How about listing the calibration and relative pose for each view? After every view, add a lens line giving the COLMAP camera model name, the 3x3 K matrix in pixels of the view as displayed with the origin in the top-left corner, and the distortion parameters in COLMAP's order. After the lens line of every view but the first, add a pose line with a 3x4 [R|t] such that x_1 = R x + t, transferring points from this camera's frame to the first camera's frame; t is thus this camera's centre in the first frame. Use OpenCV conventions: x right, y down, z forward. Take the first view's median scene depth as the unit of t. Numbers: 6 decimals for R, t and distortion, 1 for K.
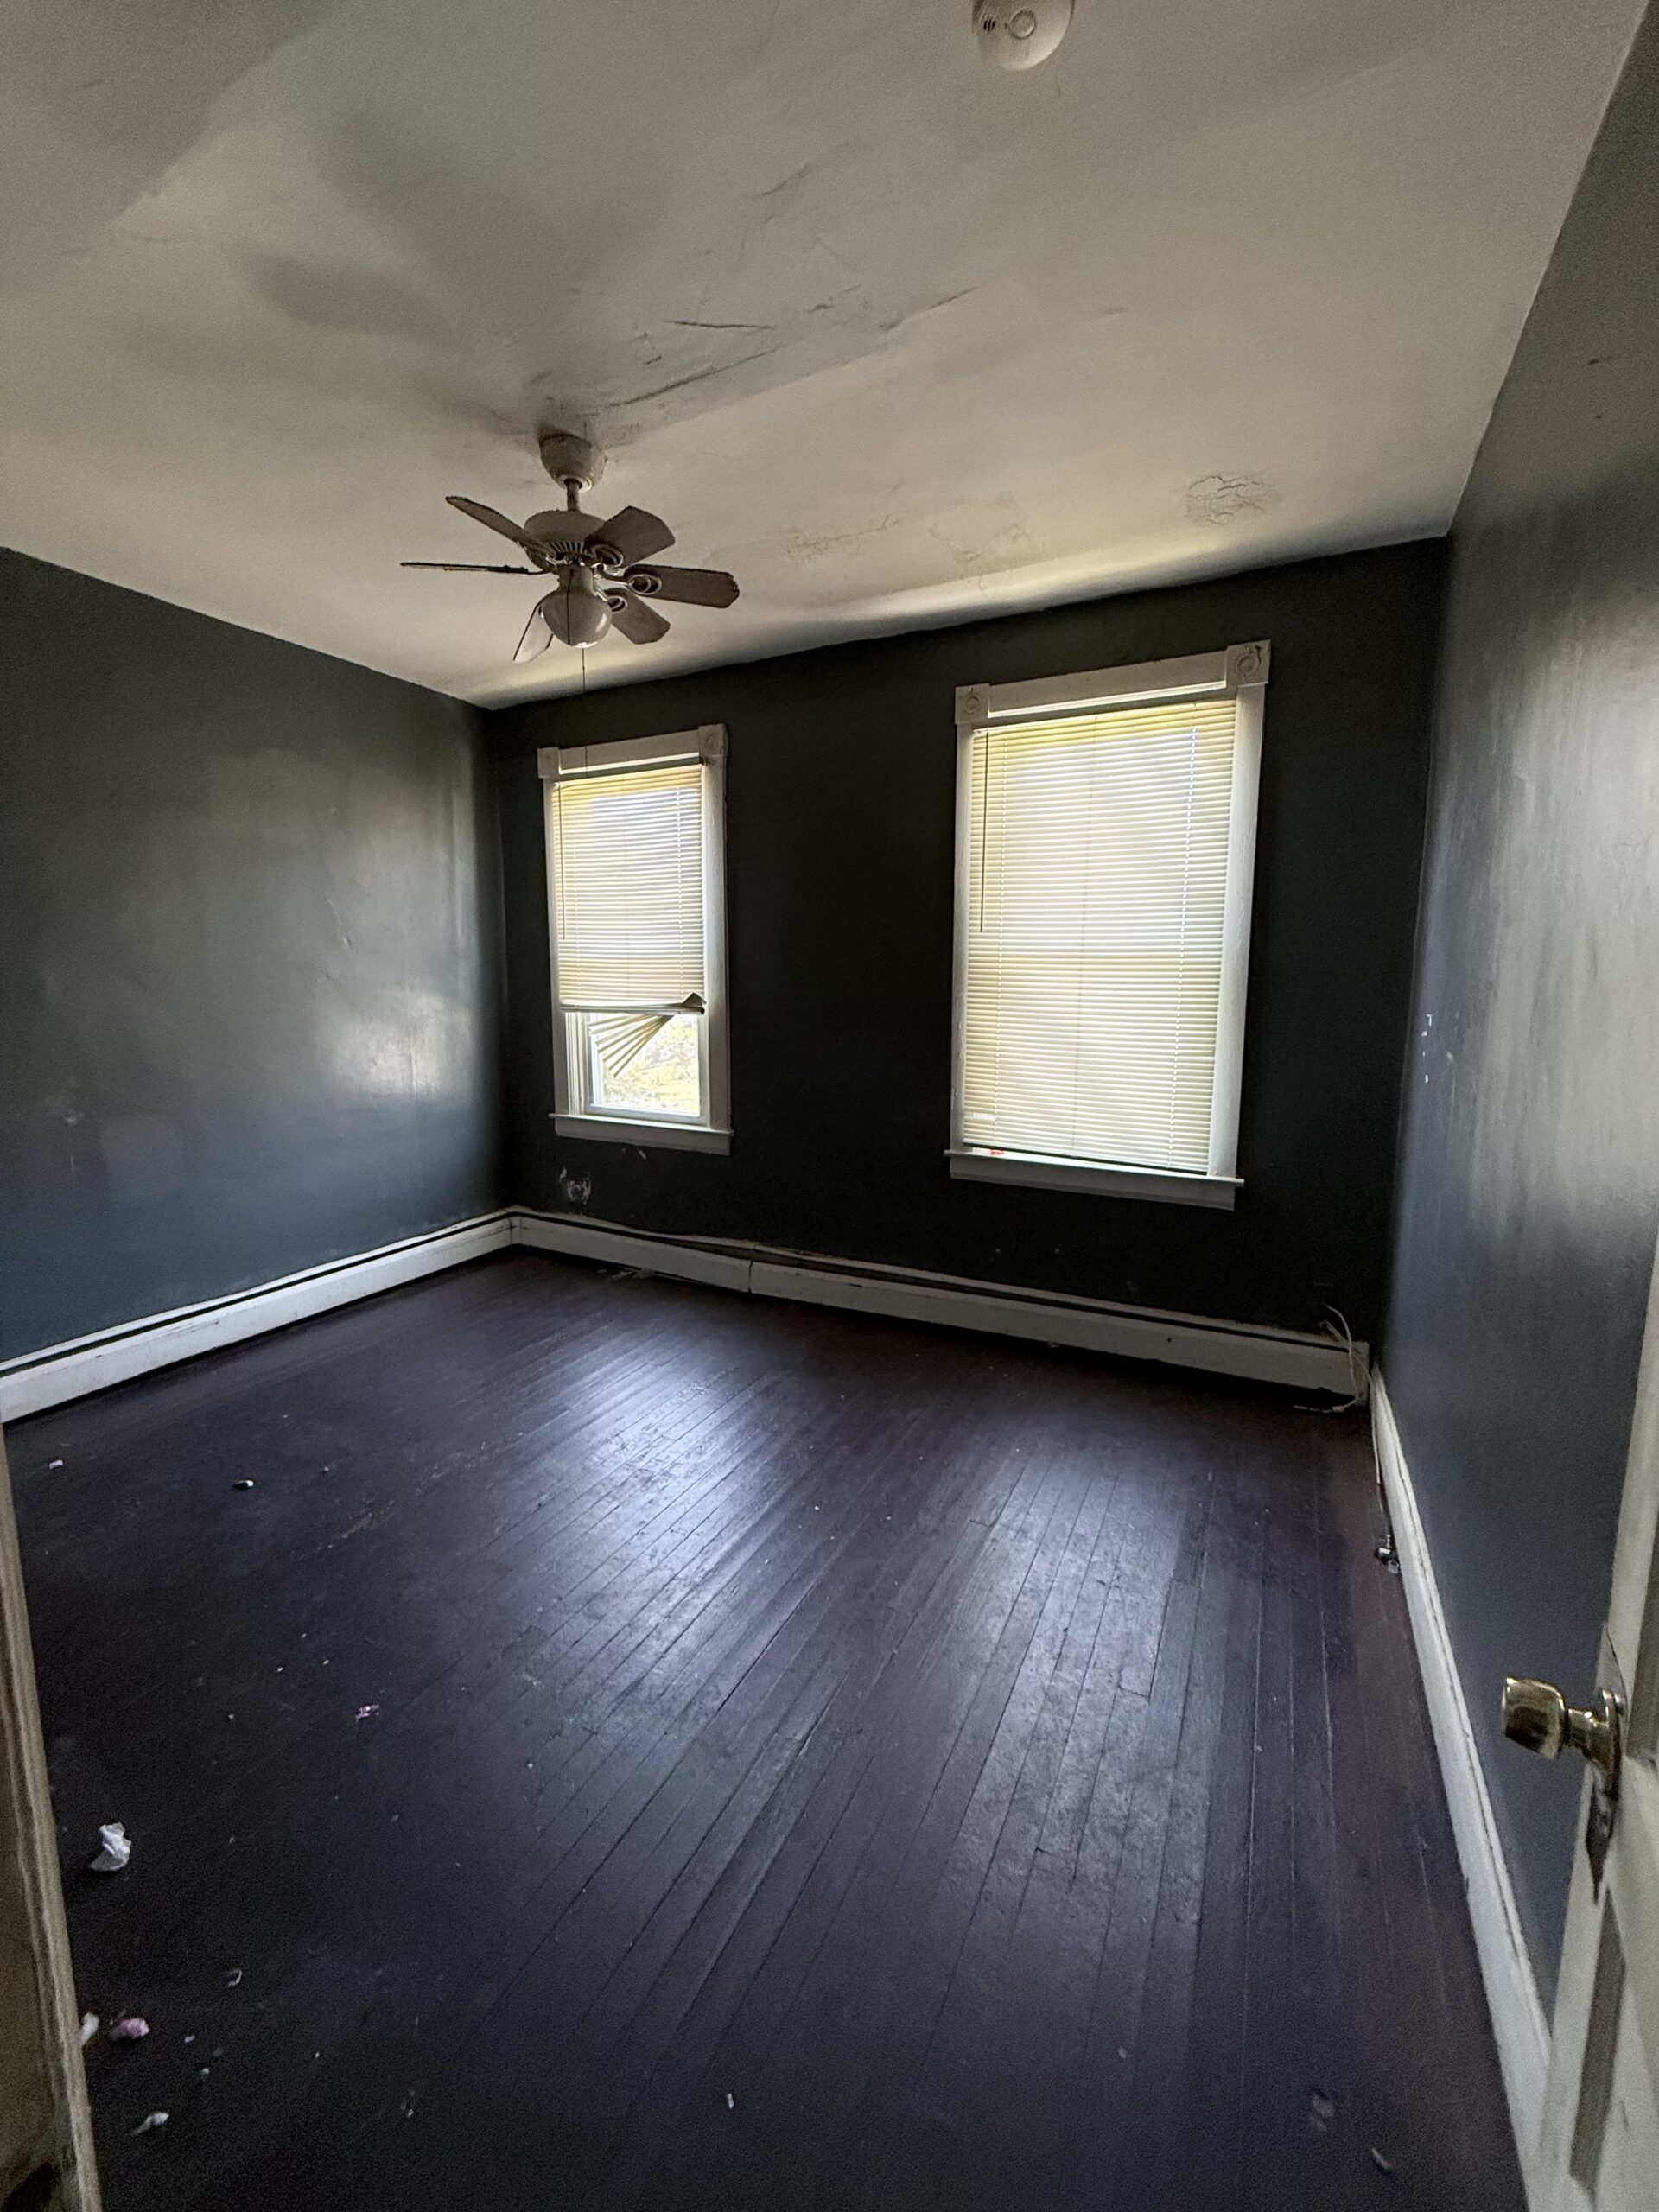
lens RADIAL K [[899.7, 0, 828.3], [0, 899.7, 1093.2], [0, 0, 1]] dist [0.003685, 0.000214]
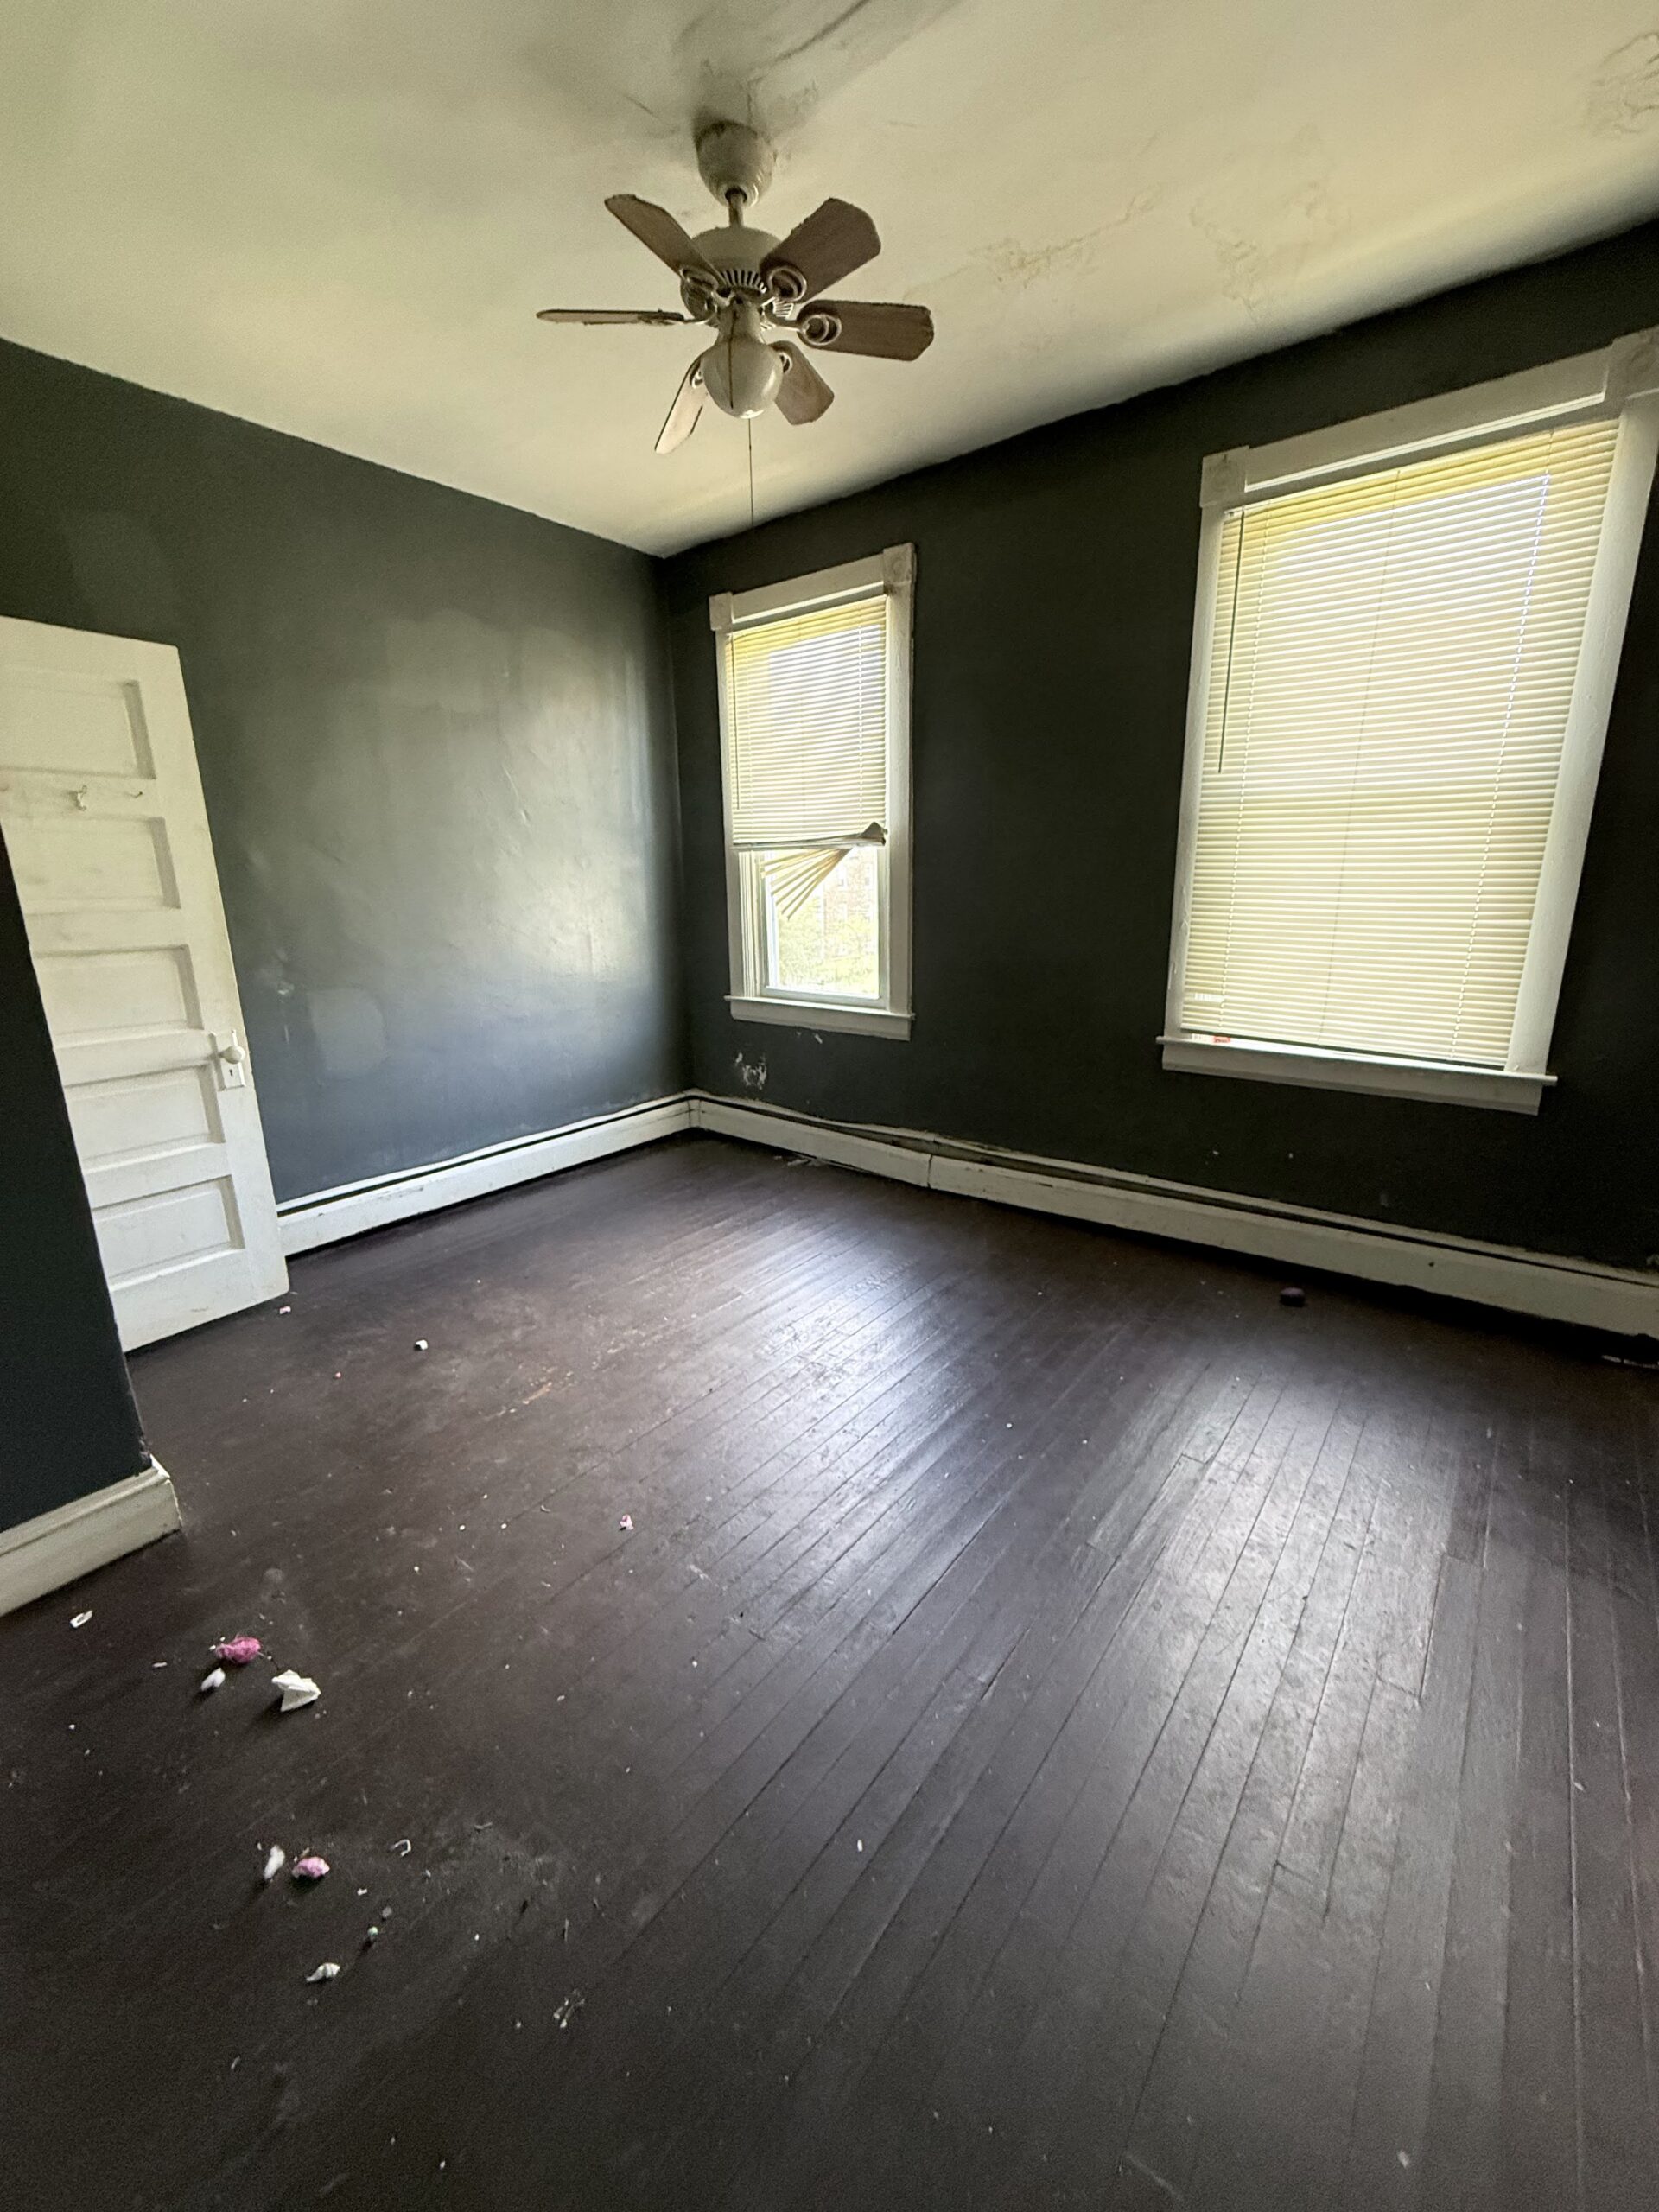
lens RADIAL K [[899.7, 0, 828.3], [0, 899.7, 1093.2], [0, 0, 1]] dist [0.003685, 0.000214]
pose [[0.980798, 0.028868, -0.192876, -0.017030], [-0.006711, 0.993394, 0.114557, 0.025340], [0.194909, -0.111063, 0.974513, 0.105121]]
